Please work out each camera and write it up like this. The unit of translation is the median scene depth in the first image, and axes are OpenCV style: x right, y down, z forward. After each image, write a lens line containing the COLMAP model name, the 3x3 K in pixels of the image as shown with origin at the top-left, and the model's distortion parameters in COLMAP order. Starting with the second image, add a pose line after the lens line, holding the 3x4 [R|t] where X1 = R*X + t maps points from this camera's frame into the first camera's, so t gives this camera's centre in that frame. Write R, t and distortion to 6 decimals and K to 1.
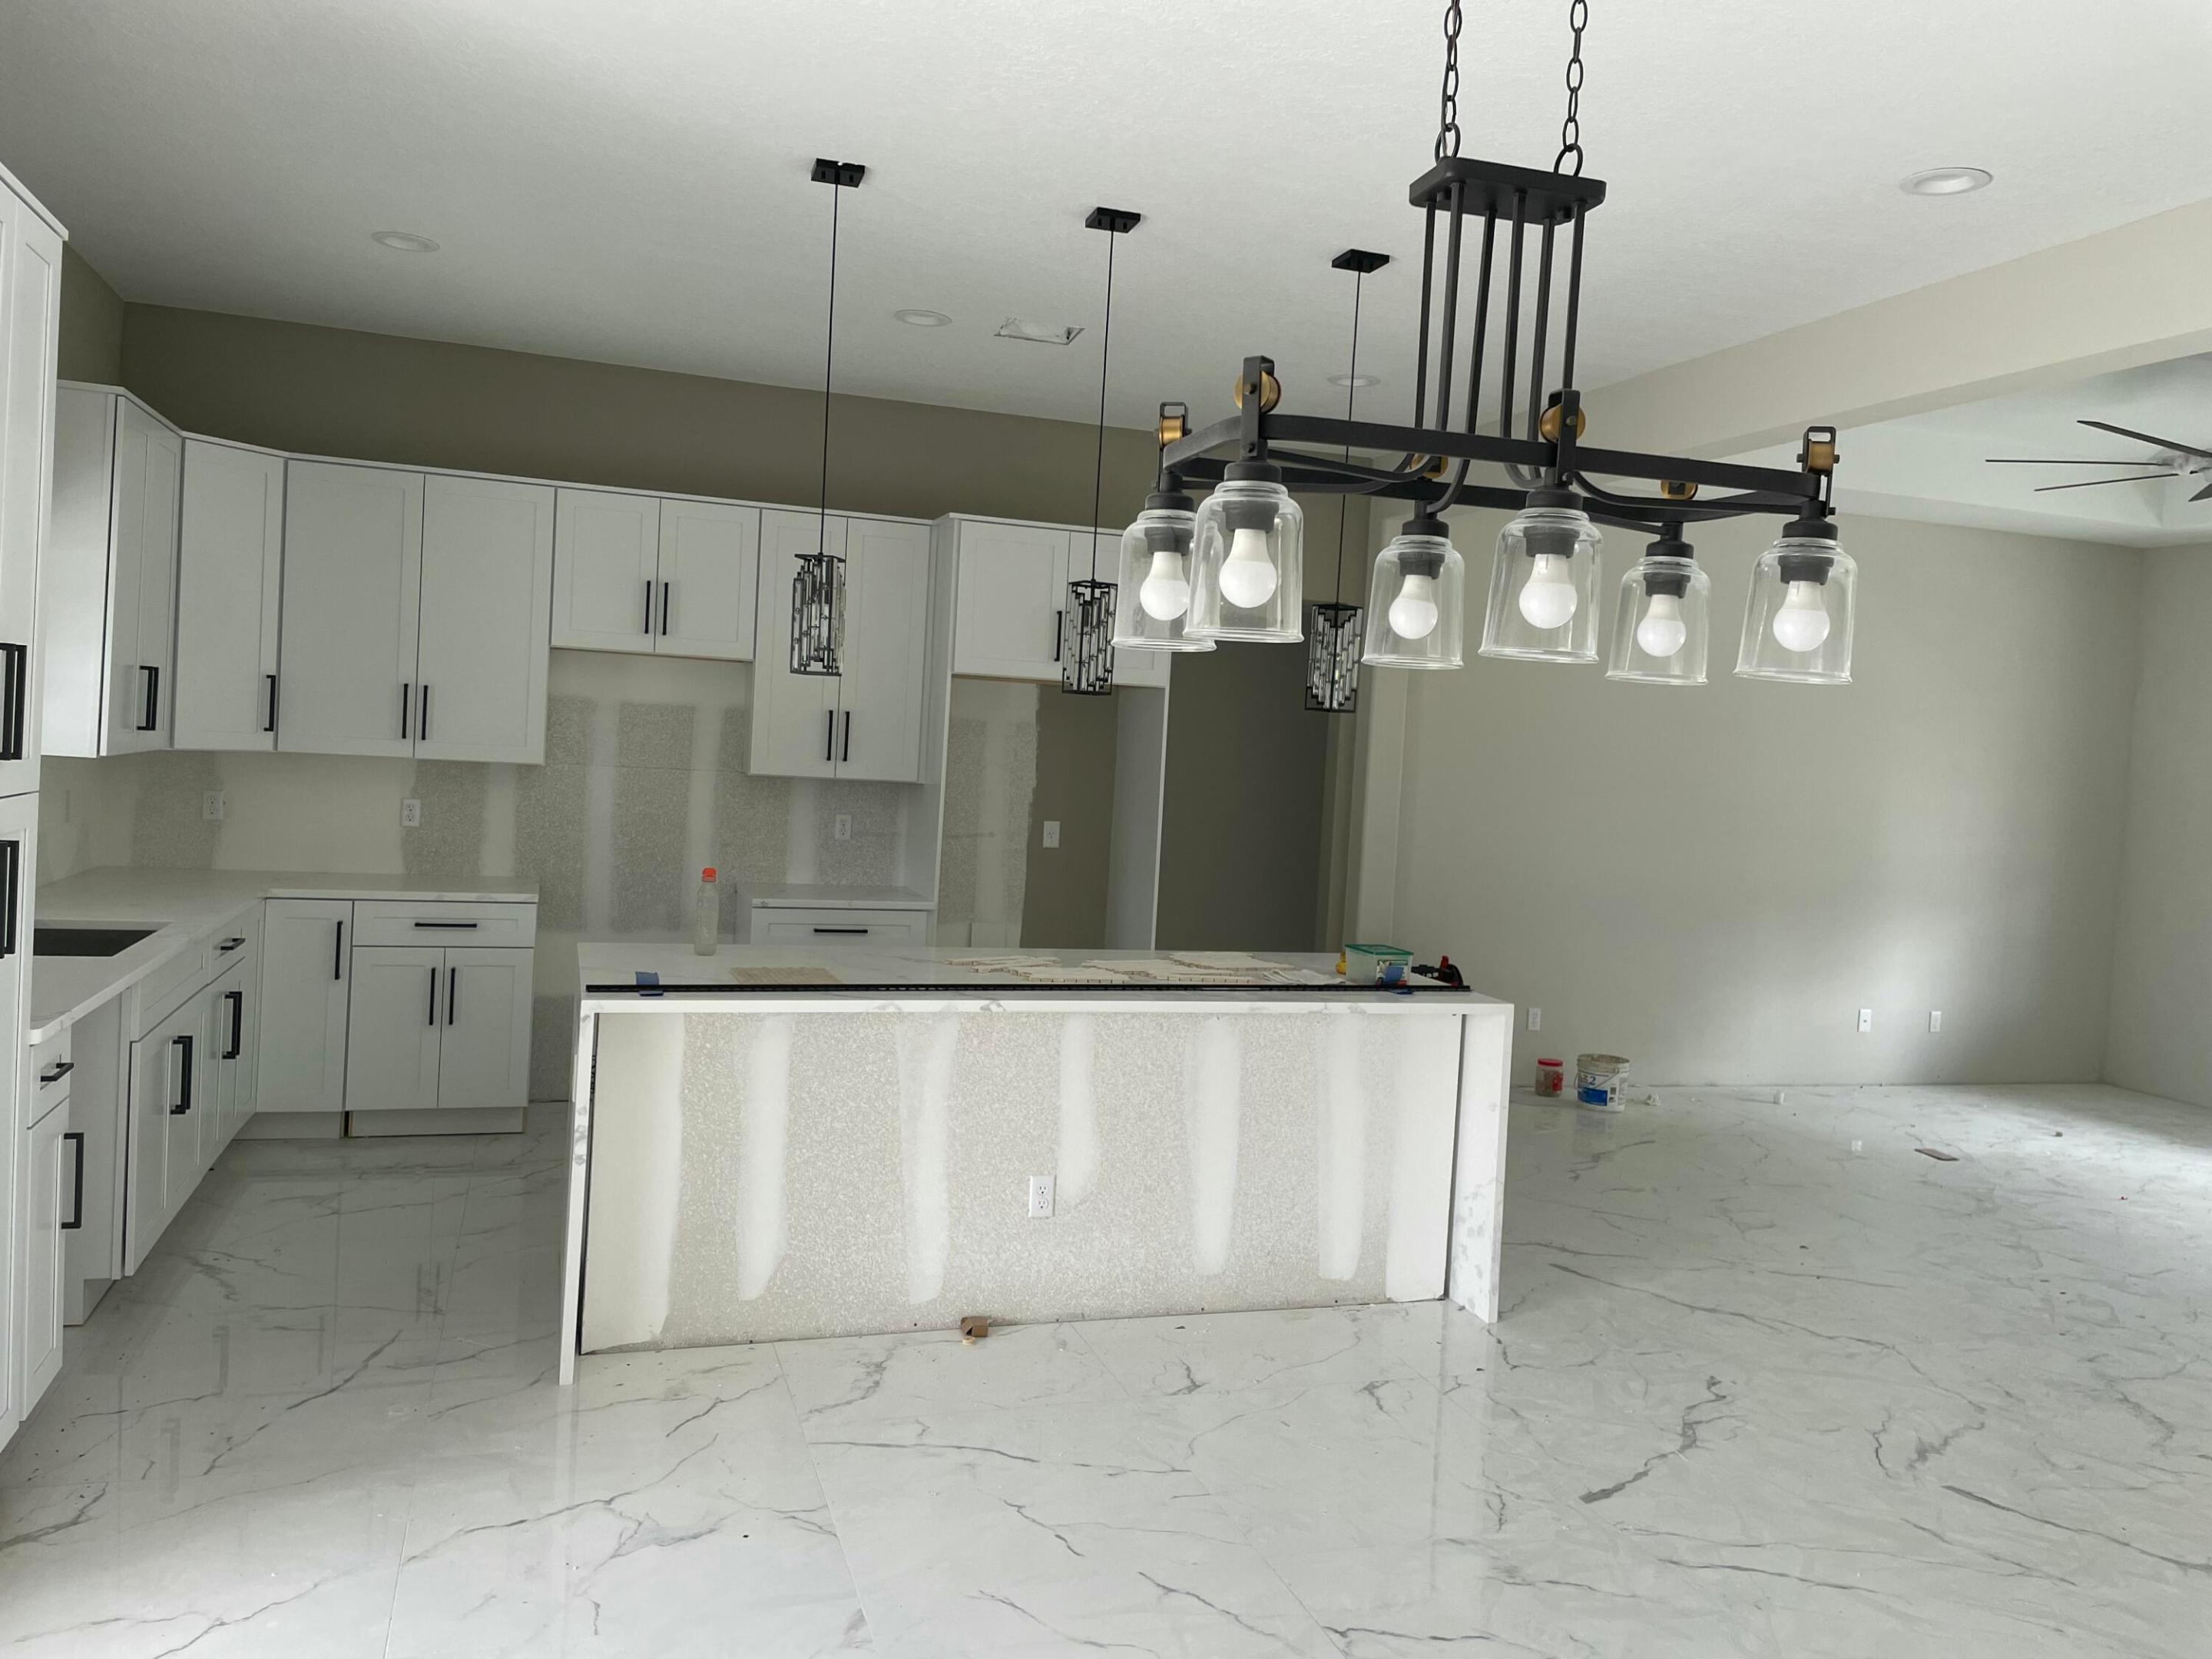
lens RADIAL K [[1681.5, 0, 1107.0], [0, 1681.5, 800.5], [0, 0, 1]] dist [0.097707, -0.135017]
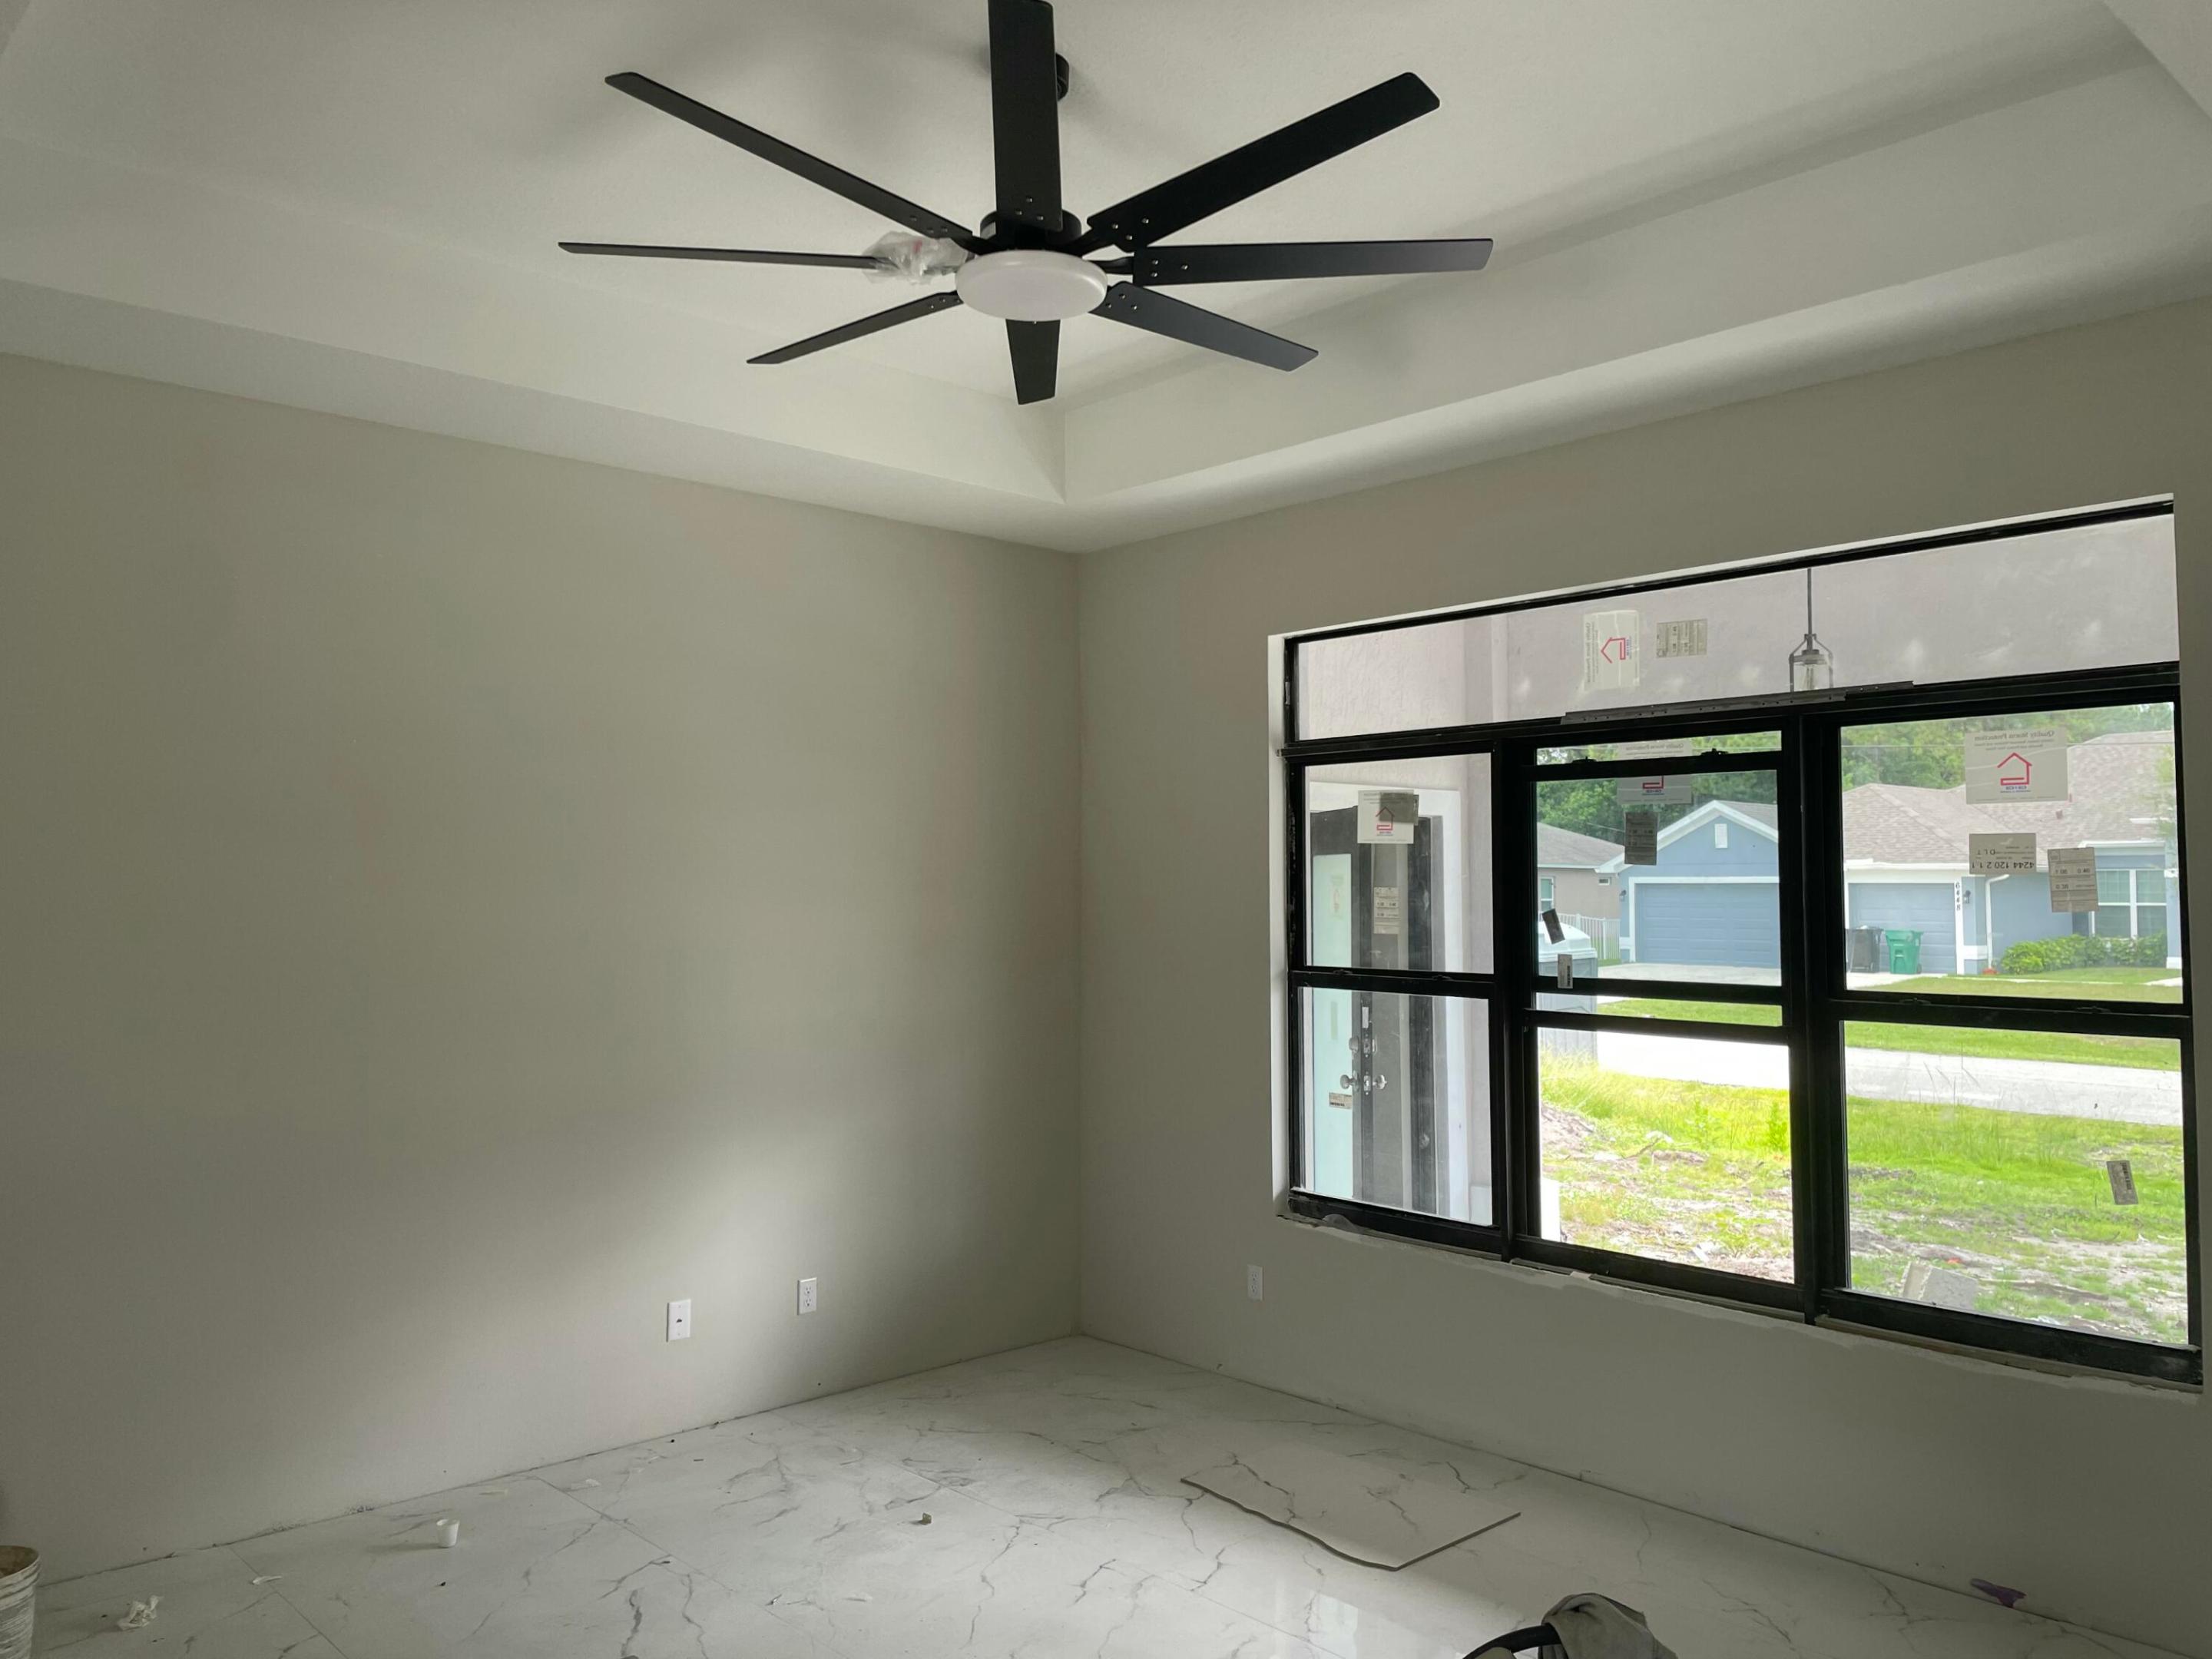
lens RADIAL K [[1680.1, 0, 1121.0], [0, 1680.1, 808.5], [0, 0, 1]] dist [0.078143, -0.109912]
pose [[0.905680, -0.038907, 0.422172, 0.749541], [0.068530, 0.996120, -0.055214, -0.008730], [-0.418386, 0.078937, 0.904833, 0.860645]]
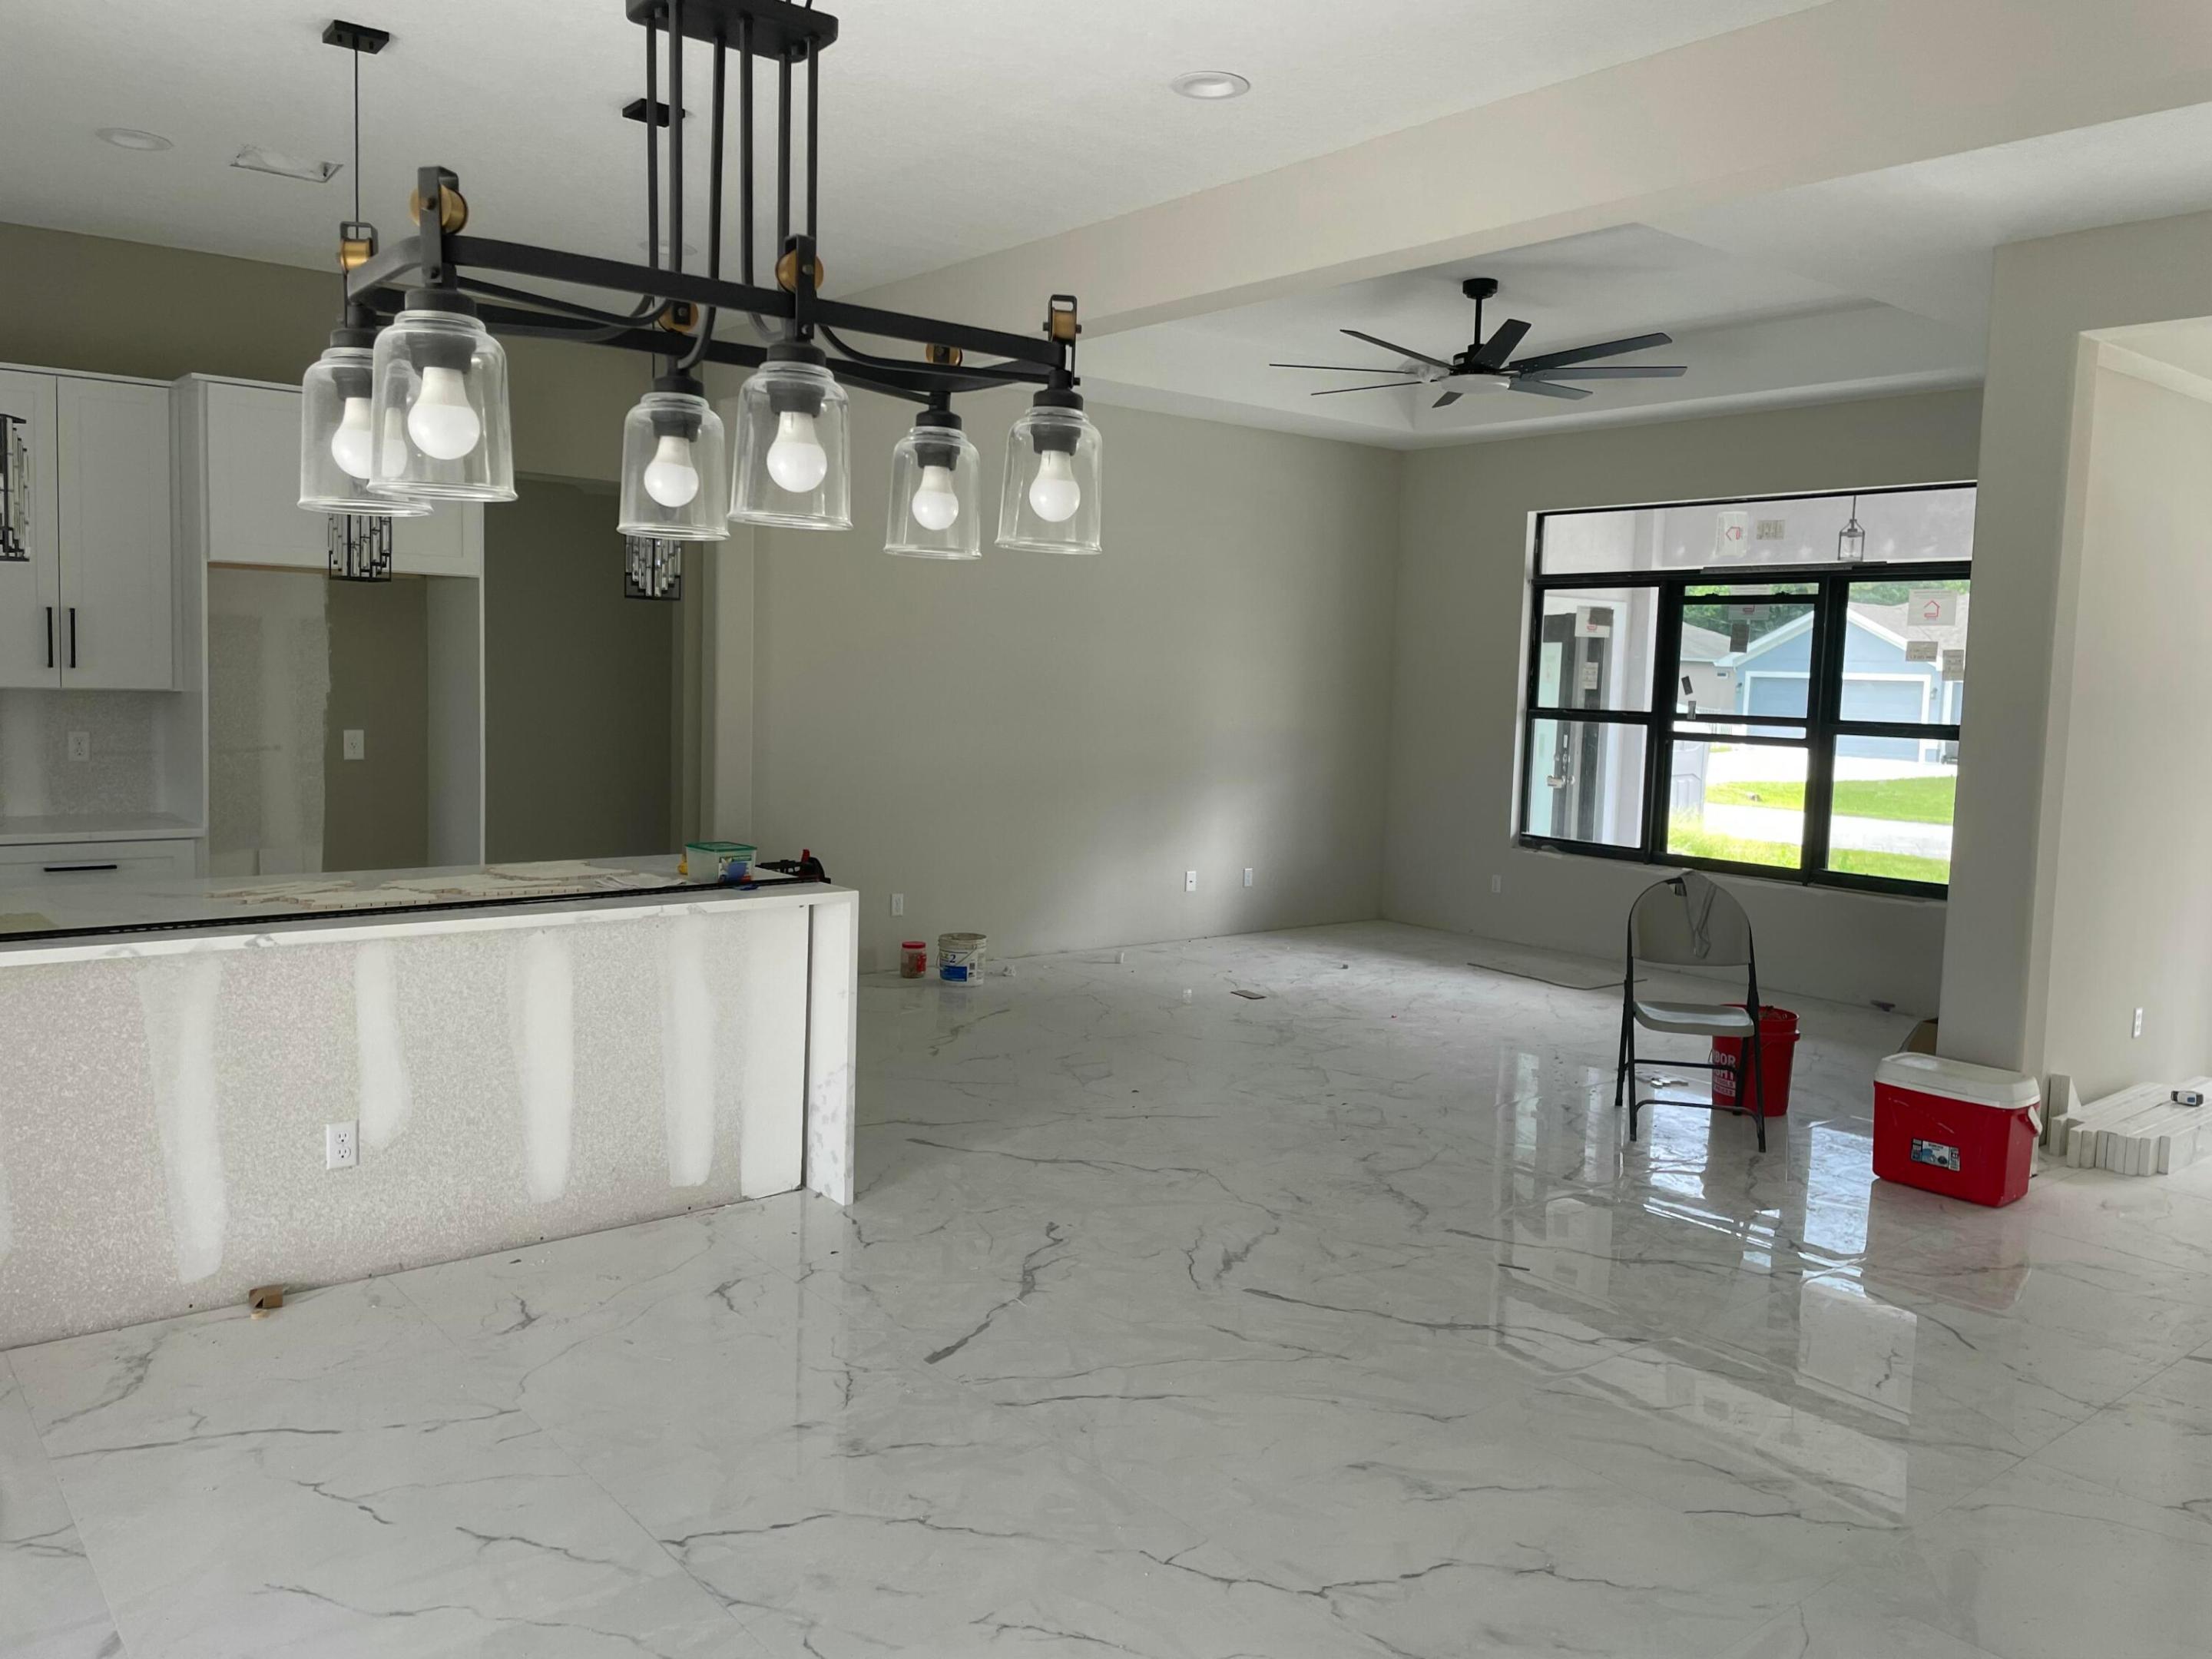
lens RADIAL K [[1680.1, 0, 1121.0], [0, 1680.1, 808.5], [0, 0, 1]] dist [0.078143, -0.109912]
pose [[0.931498, -0.058587, 0.358997, 0.033152], [0.034921, 0.996789, 0.072062, 0.005441], [-0.362066, -0.054589, 0.930553, 0.018984]]
